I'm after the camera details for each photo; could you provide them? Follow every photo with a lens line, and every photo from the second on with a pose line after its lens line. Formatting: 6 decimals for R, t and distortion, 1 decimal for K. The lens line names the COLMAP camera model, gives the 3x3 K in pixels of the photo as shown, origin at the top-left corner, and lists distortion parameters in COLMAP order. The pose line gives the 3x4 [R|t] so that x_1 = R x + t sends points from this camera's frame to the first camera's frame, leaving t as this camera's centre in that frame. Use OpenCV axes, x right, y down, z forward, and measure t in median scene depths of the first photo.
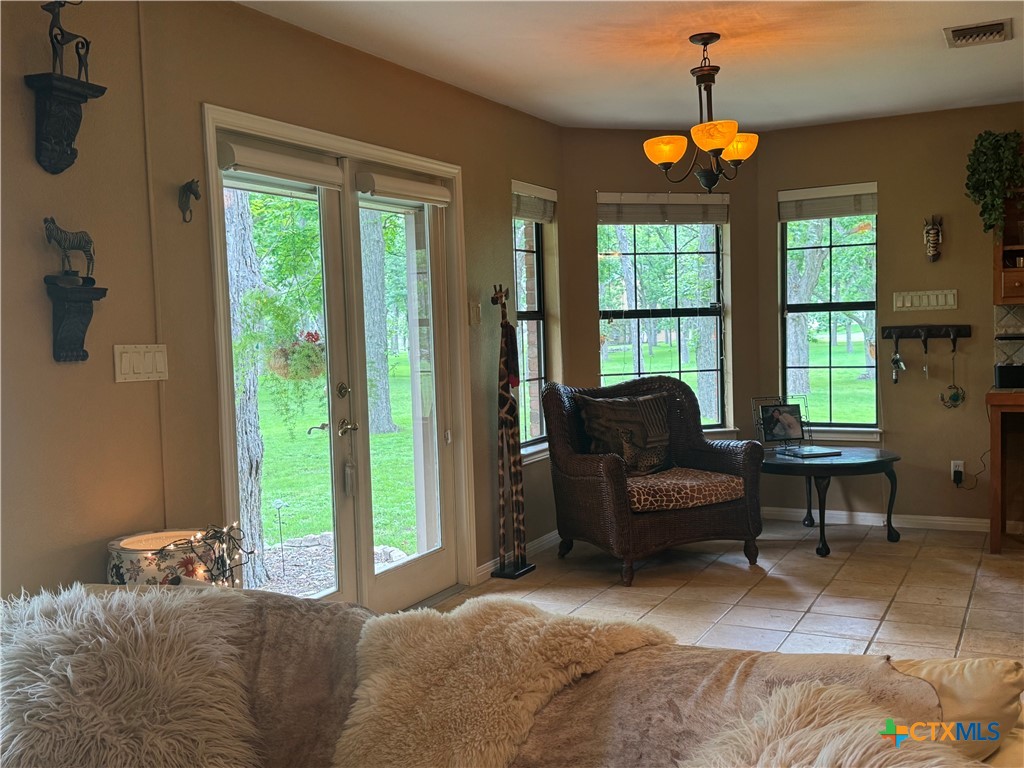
lens RADIAL K [[1051.9, 0, 512.6], [0, 1051.9, 391.6], [0, 0, 1]] dist [0.143879, -0.294279]
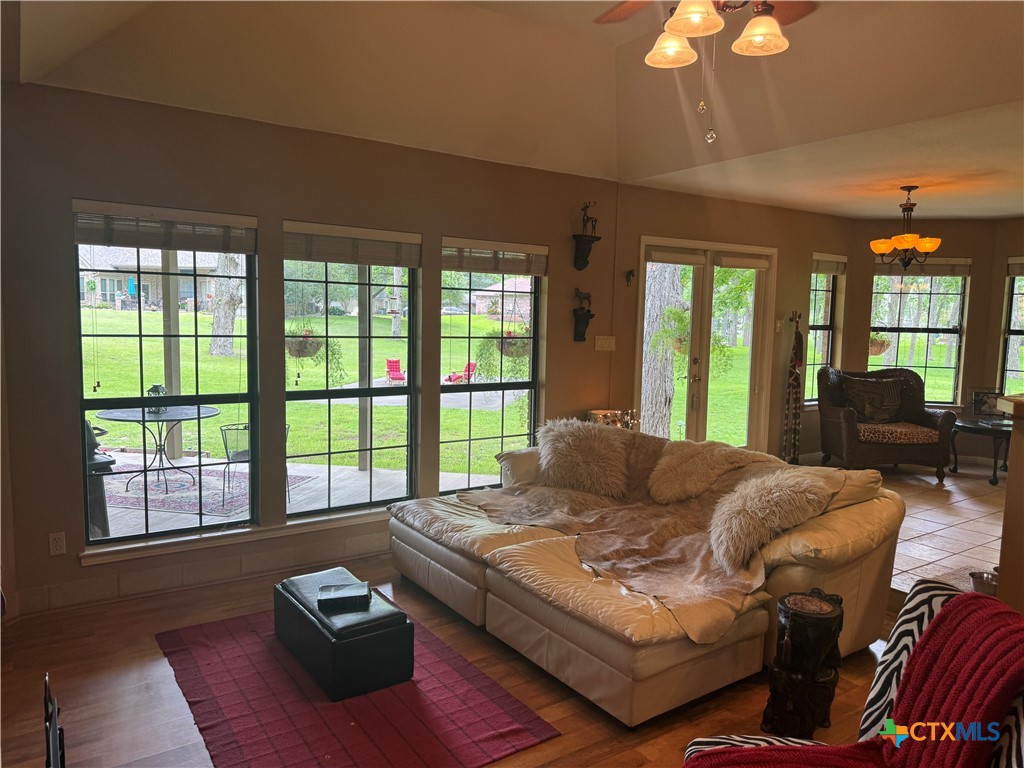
lens RADIAL K [[730.9, 0, 512.0], [0, 730.9, 384.0], [0, 0, 1]] dist [0.080597, -0.110525]
pose [[0.881080, 0.093136, -0.463707, 0.162190], [-0.078706, 0.995622, 0.050423, -0.000189], [0.466373, -0.007931, 0.884552, -0.382566]]
